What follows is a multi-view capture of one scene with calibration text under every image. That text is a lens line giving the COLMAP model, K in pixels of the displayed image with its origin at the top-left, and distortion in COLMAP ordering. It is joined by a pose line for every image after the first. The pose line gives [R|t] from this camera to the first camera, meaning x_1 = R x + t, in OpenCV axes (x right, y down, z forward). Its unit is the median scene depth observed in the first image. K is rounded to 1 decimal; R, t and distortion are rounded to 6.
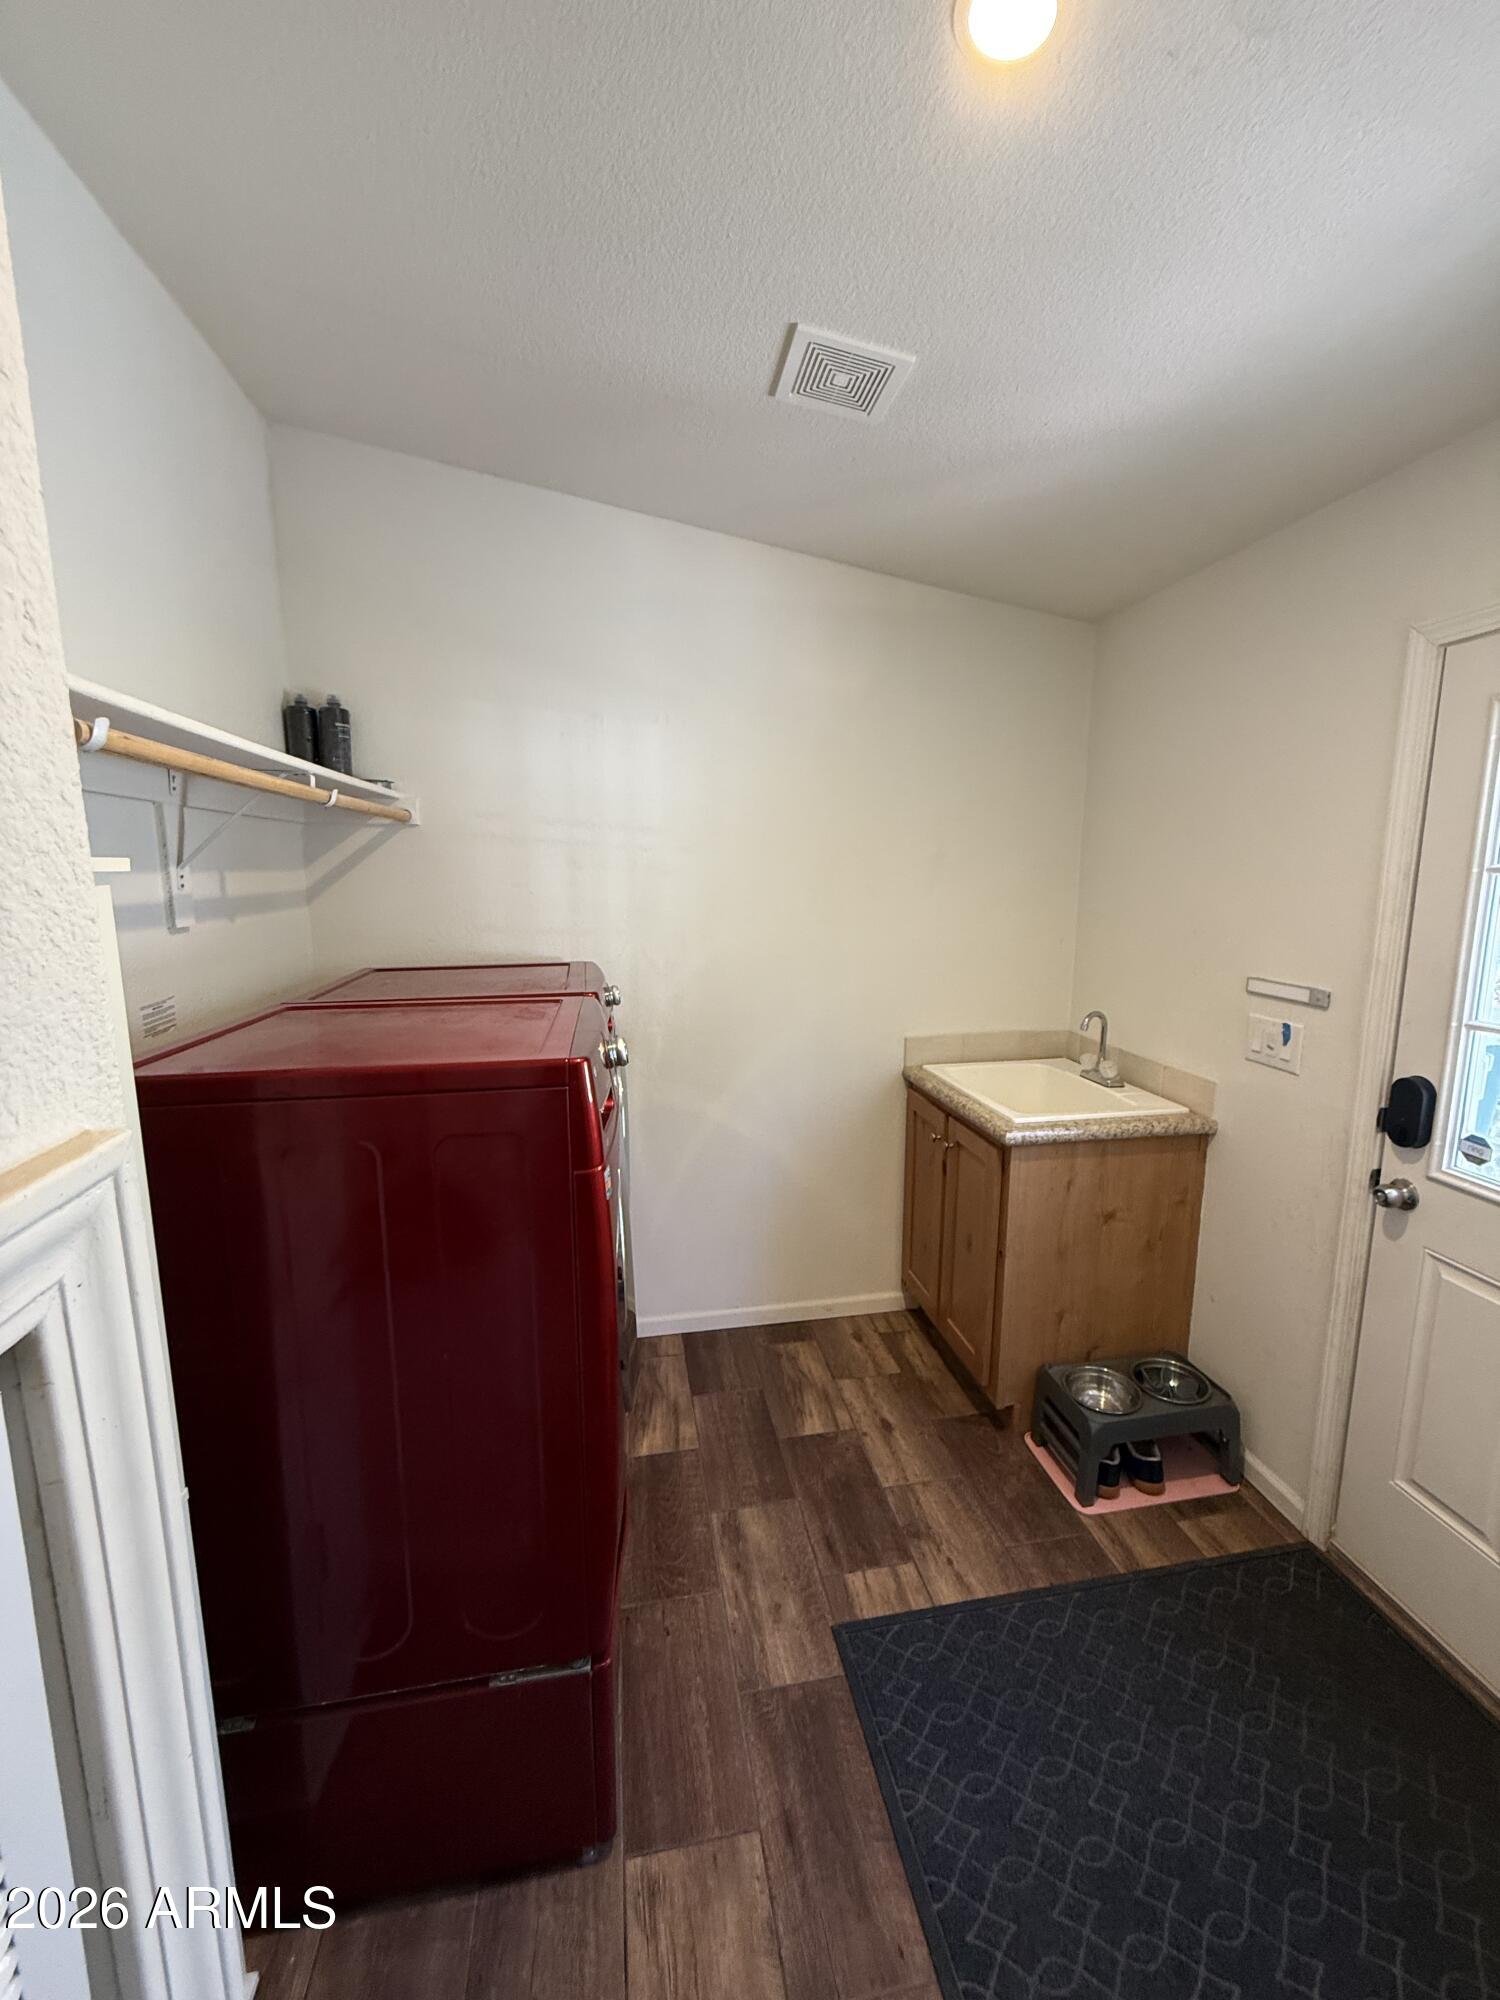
lens RADIAL K [[798.1, 0, 750.0], [0, 798.1, 1000.0], [0, 0, 1]] dist [-0.000026, -0.000008]
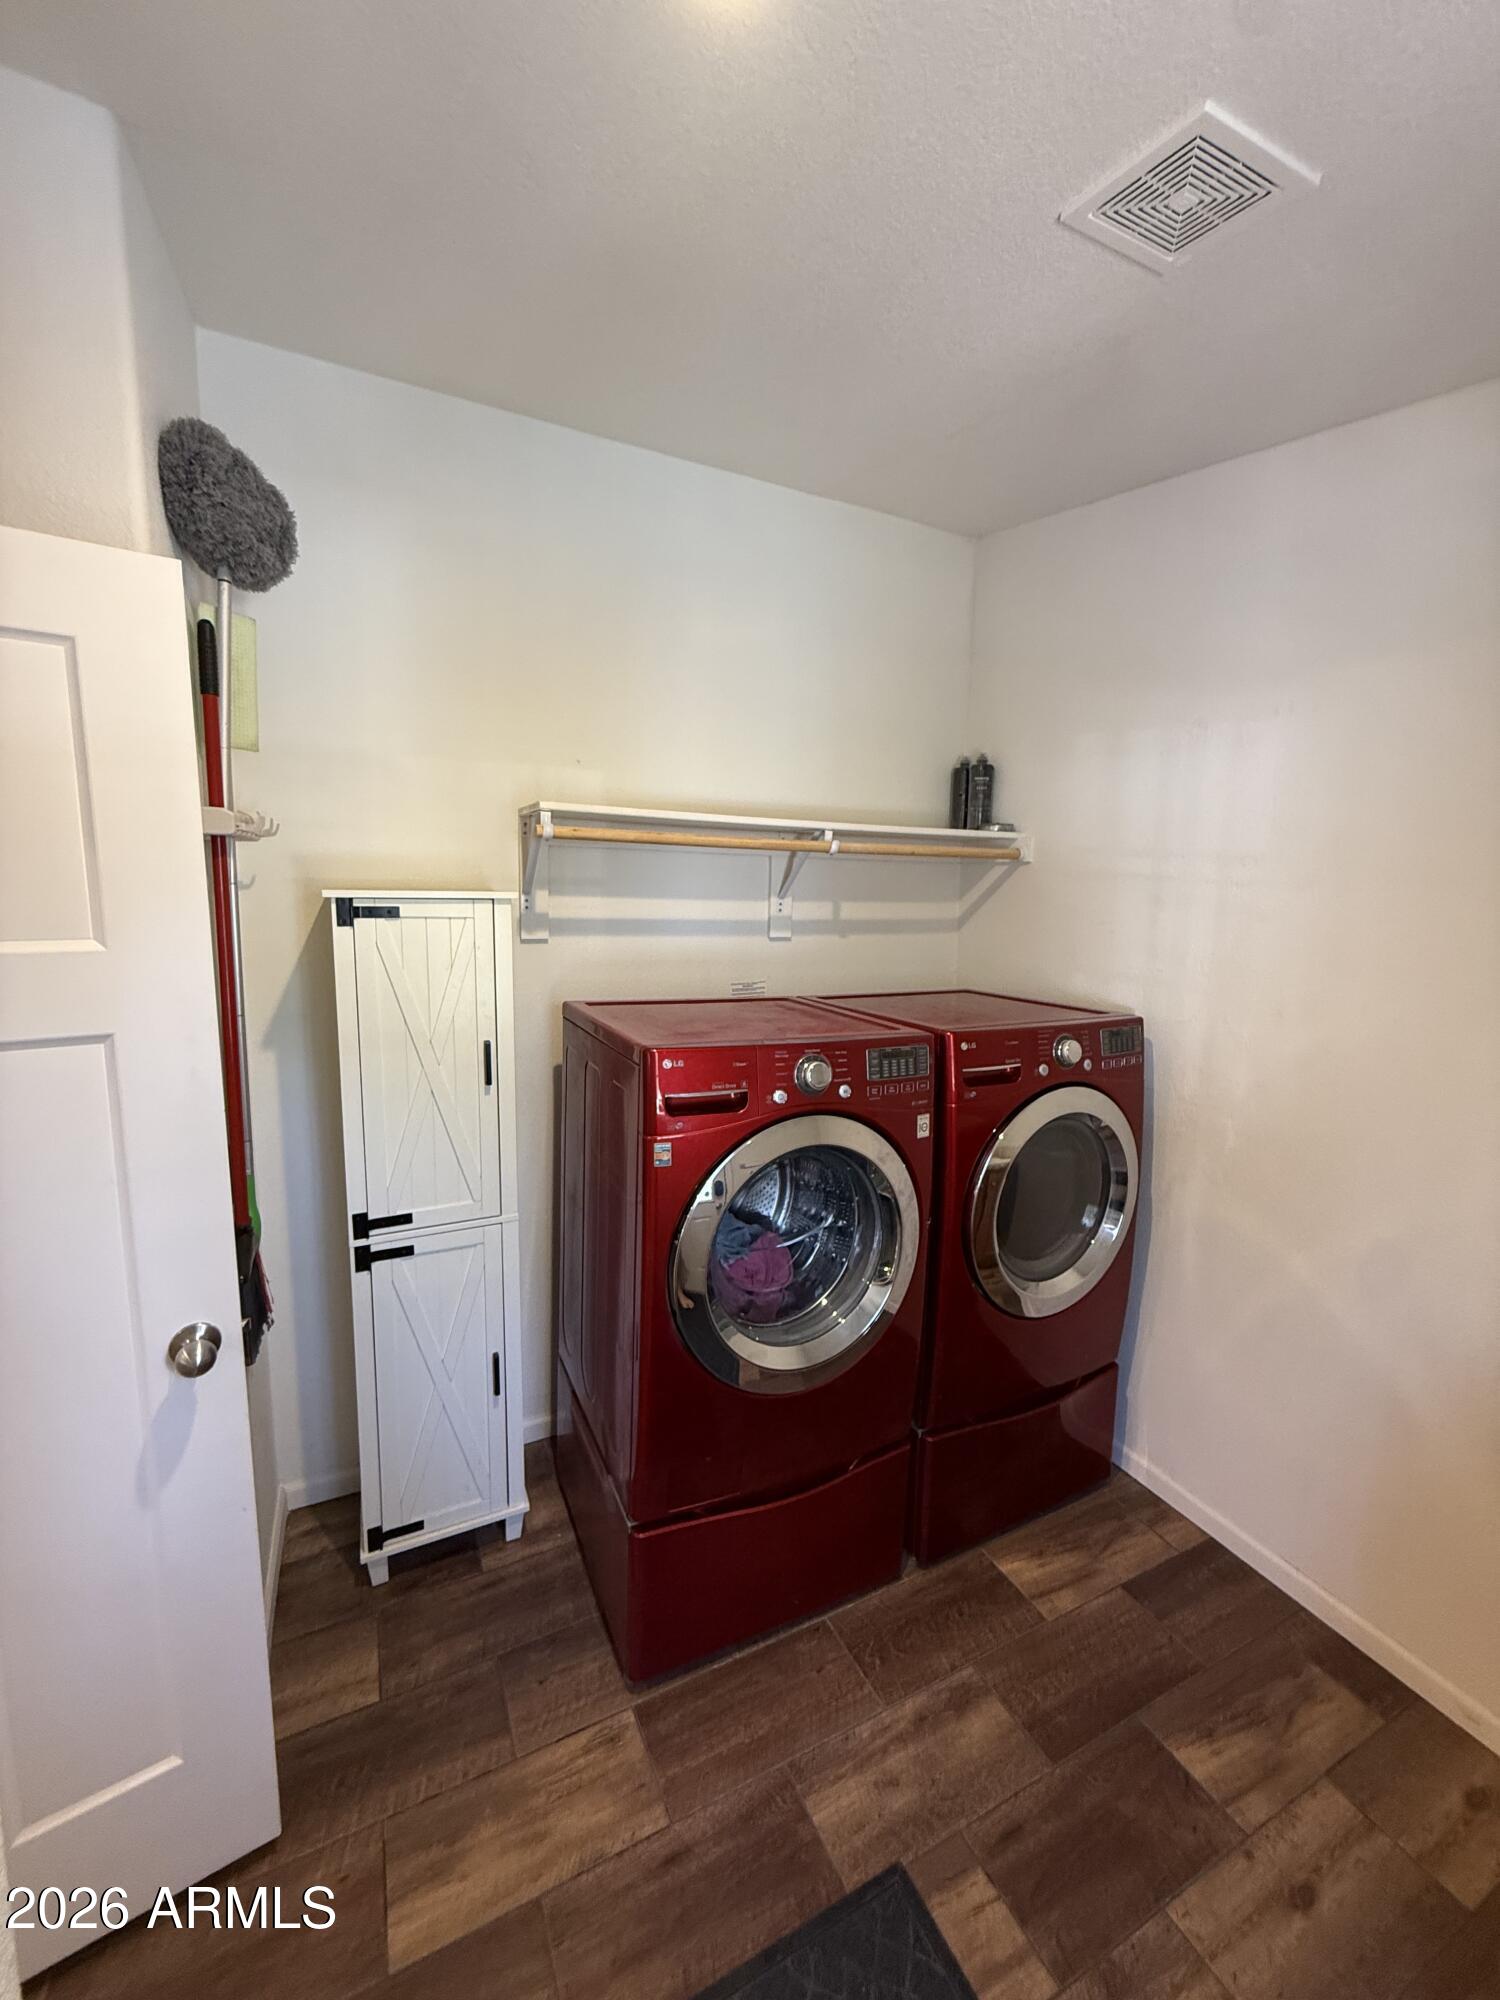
lens RADIAL K [[791.7, 0, 745.2], [0, 791.7, 994.6], [0, 0, 1]] dist [-0.000093, 0.000189]
pose [[0.274083, 0.129700, -0.952920, 0.637062], [-0.174048, 0.981192, 0.083488, -0.087952], [0.945826, 0.142971, 0.291502, 0.462157]]
